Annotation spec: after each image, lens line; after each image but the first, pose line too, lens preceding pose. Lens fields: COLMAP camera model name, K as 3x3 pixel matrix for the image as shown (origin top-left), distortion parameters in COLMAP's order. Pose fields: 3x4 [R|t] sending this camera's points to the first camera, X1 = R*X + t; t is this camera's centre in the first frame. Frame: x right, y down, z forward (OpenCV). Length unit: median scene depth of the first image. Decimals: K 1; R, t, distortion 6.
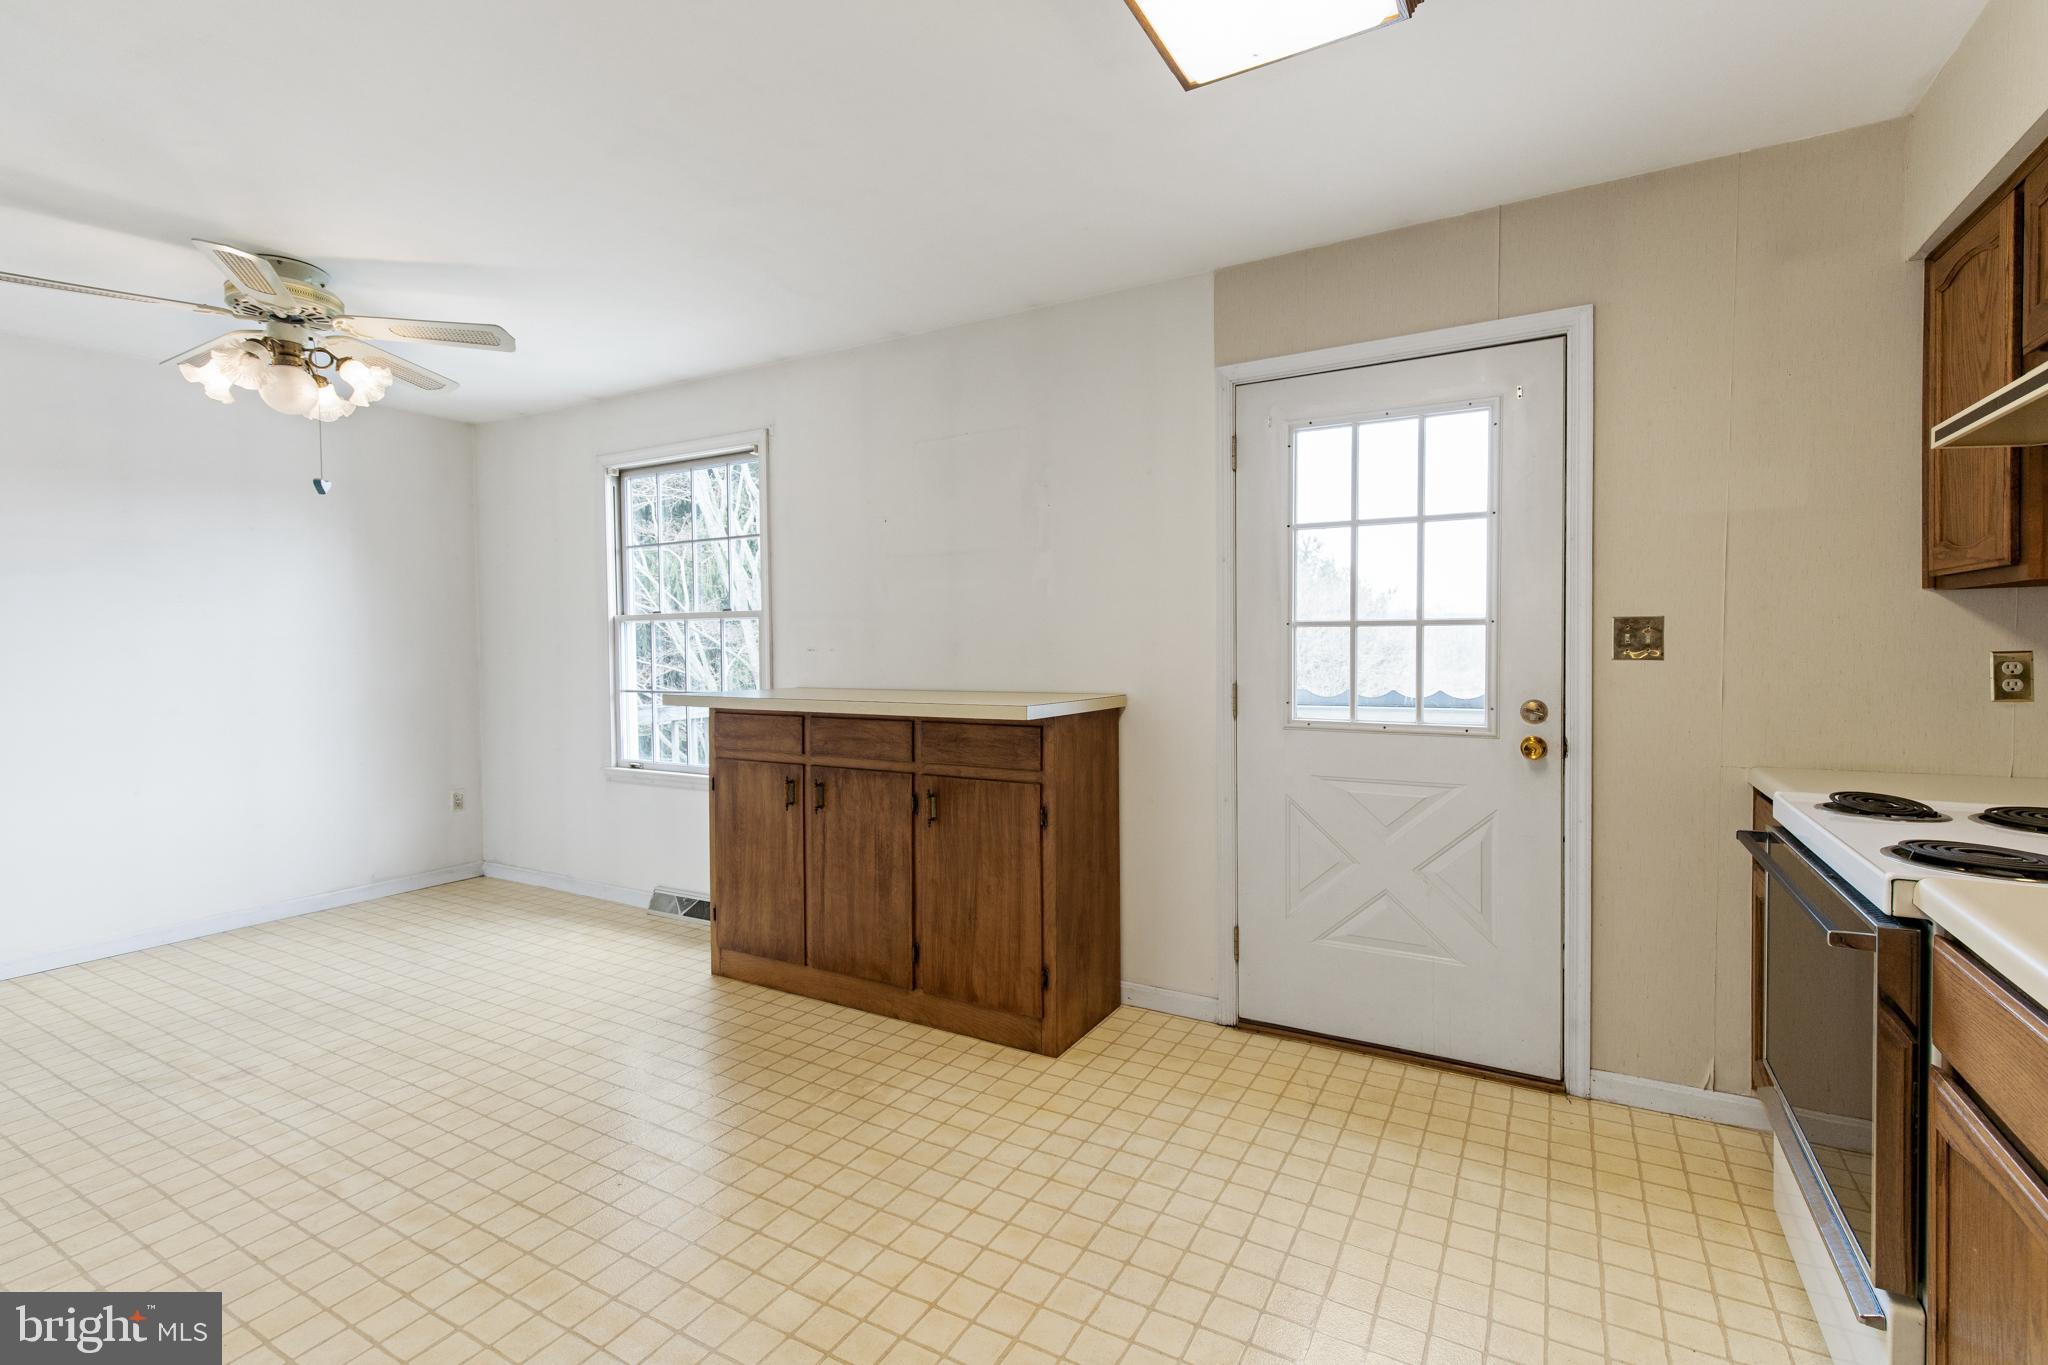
lens RADIAL K [[914.3, 0, 1036.0], [0, 914.3, 664.7], [0, 0, 1]] dist [0.000343, 0.000791]
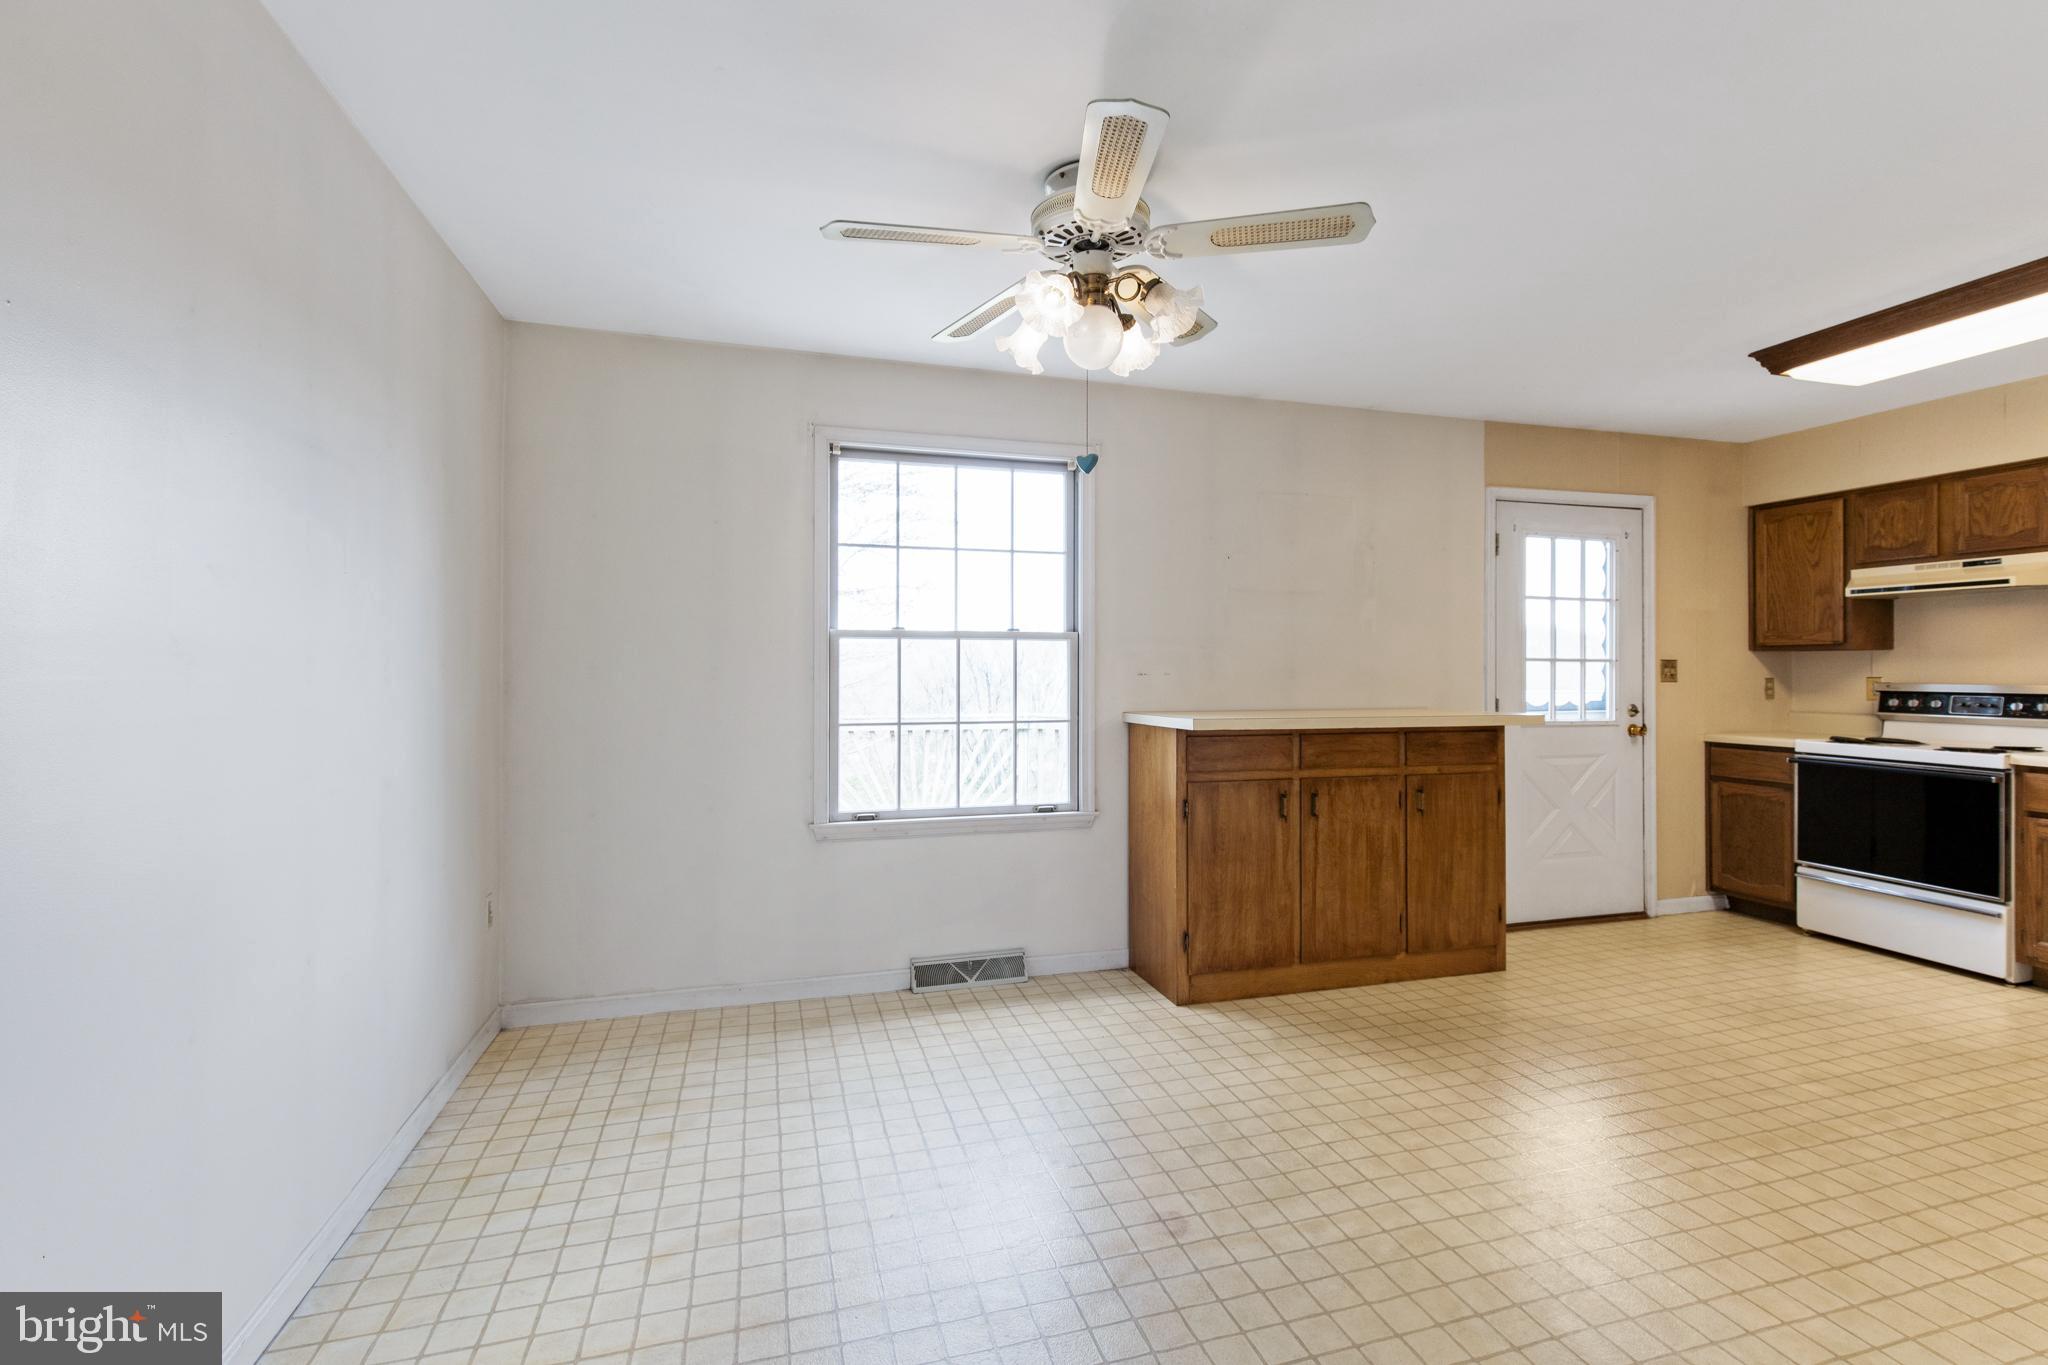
lens RADIAL K [[930.0, 0, 1032.2], [0, 930.0, 662.2], [0, 0, 1]] dist [0.002021, 0.000600]
pose [[0.695838, 0.016116, 0.718018, -1.493397], [0.009143, 0.999468, -0.031294, 0.001851], [-0.718140, 0.028340, 0.695321, 0.521461]]
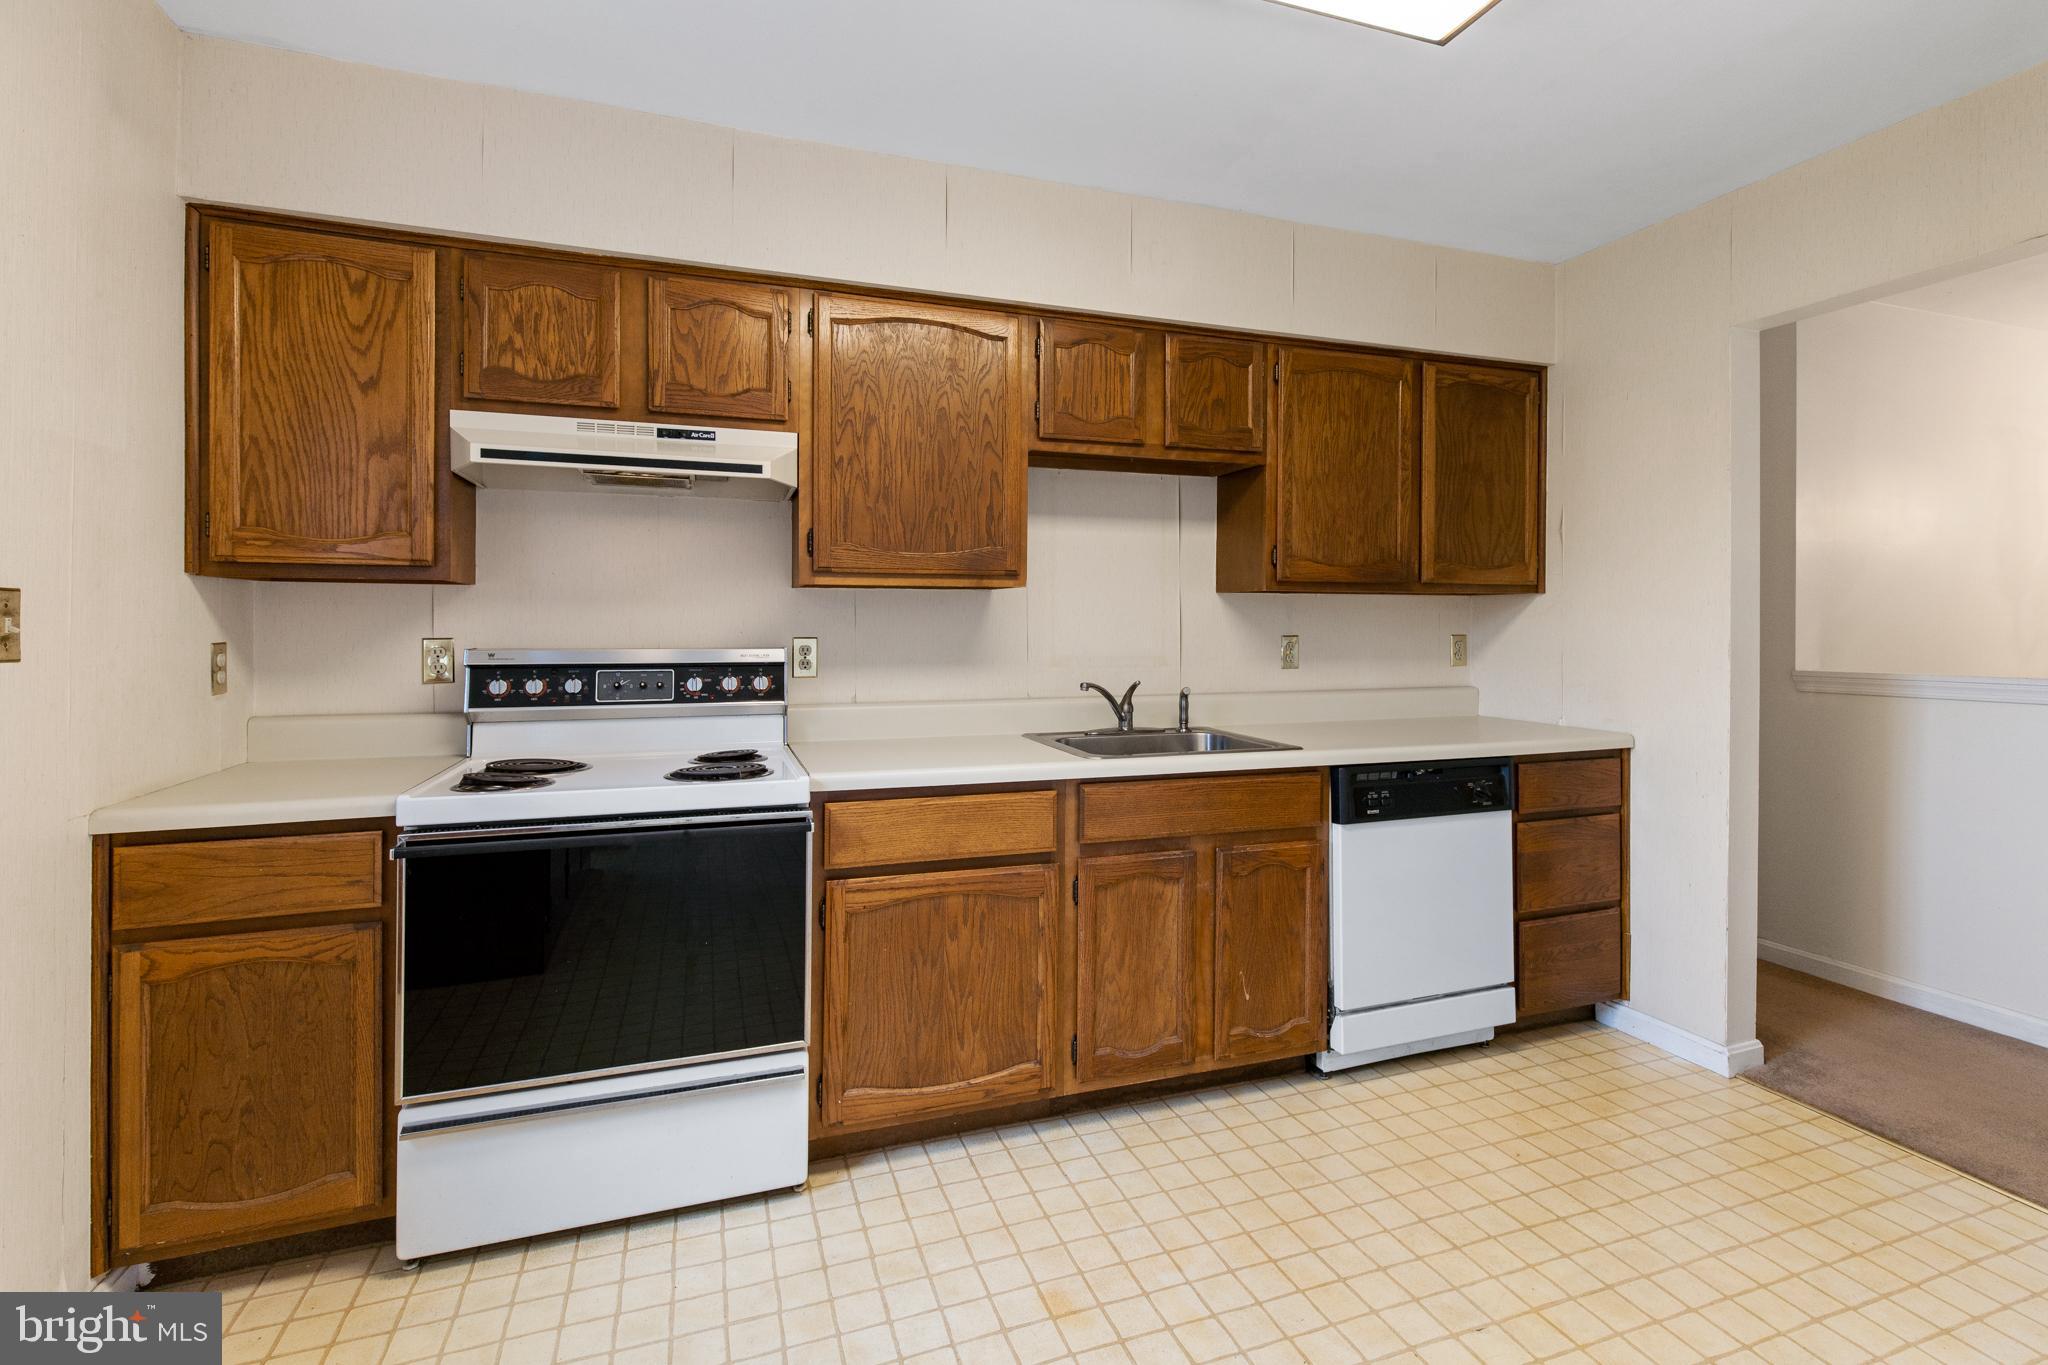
lens RADIAL K [[931.2, 0, 1033.1], [0, 931.2, 631.6], [0, 0, 1]] dist [0.003019, 0.000063]
pose [[-0.755605, 0.006482, 0.654995, -0.188300], [0.021259, 0.999667, 0.014631, -0.016930], [-0.654682, 0.024980, -0.755491, 0.889857]]
